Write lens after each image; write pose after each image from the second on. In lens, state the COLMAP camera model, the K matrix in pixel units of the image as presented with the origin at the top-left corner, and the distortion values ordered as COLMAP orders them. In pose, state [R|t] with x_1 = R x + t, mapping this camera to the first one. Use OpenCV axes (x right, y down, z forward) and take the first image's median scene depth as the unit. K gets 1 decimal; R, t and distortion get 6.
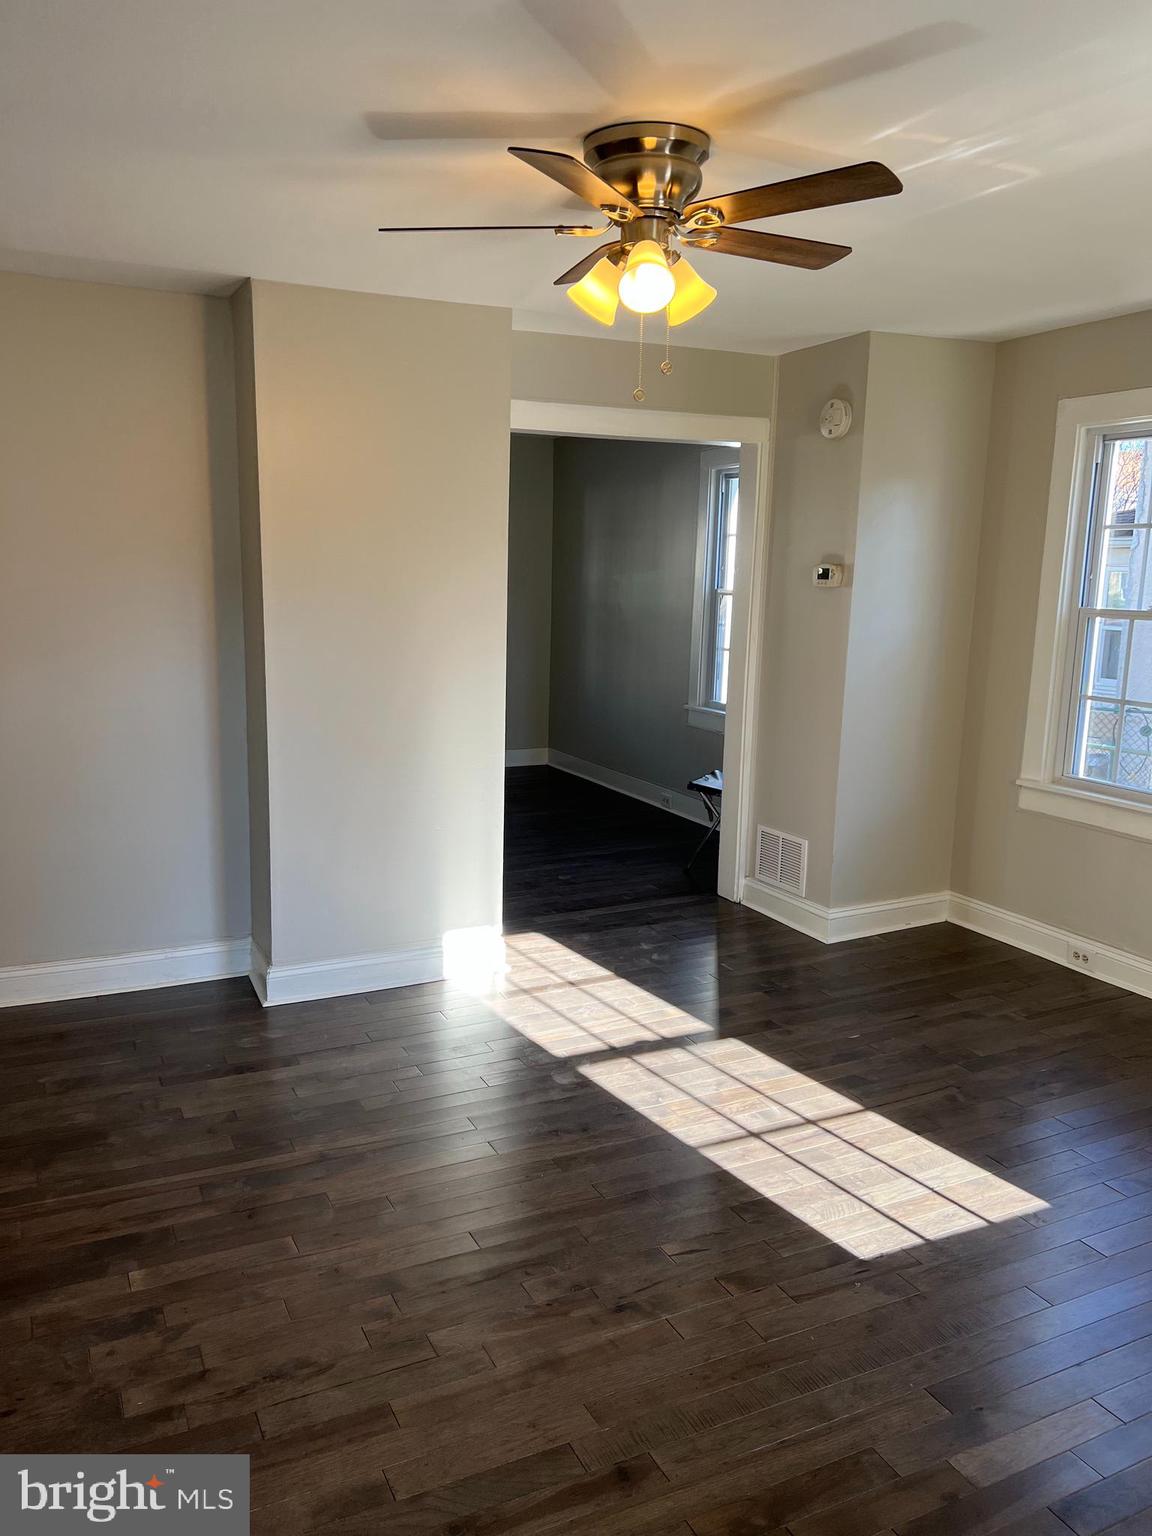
lens RADIAL K [[1155.9, 0, 576.0], [0, 1155.9, 768.0], [0, 0, 1]] dist [0.114389, 0.000598]
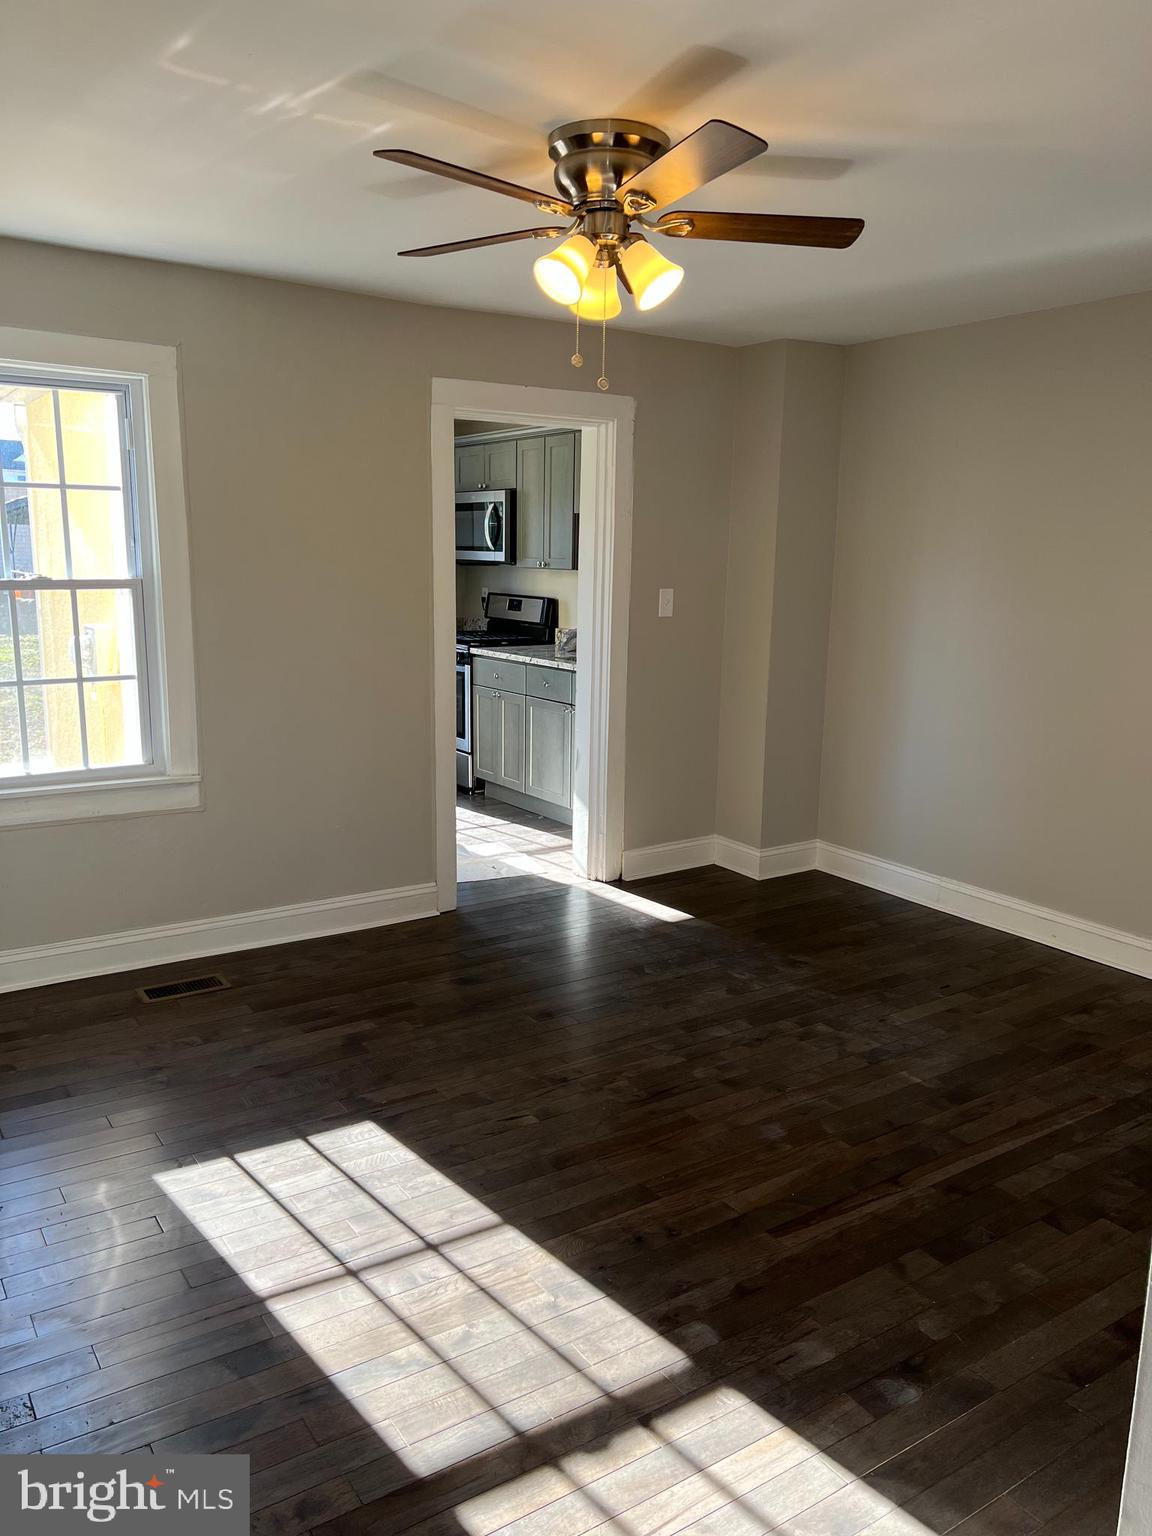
lens RADIAL K [[1155.9, 0, 576.0], [0, 1155.9, 768.0], [0, 0, 1]] dist [0.114389, 0.000598]
pose [[-0.988519, -0.012321, -0.150591, 0.185498], [-0.066515, 0.930384, 0.360502, -0.303673], [0.135665, 0.366380, -0.920522, 1.686192]]
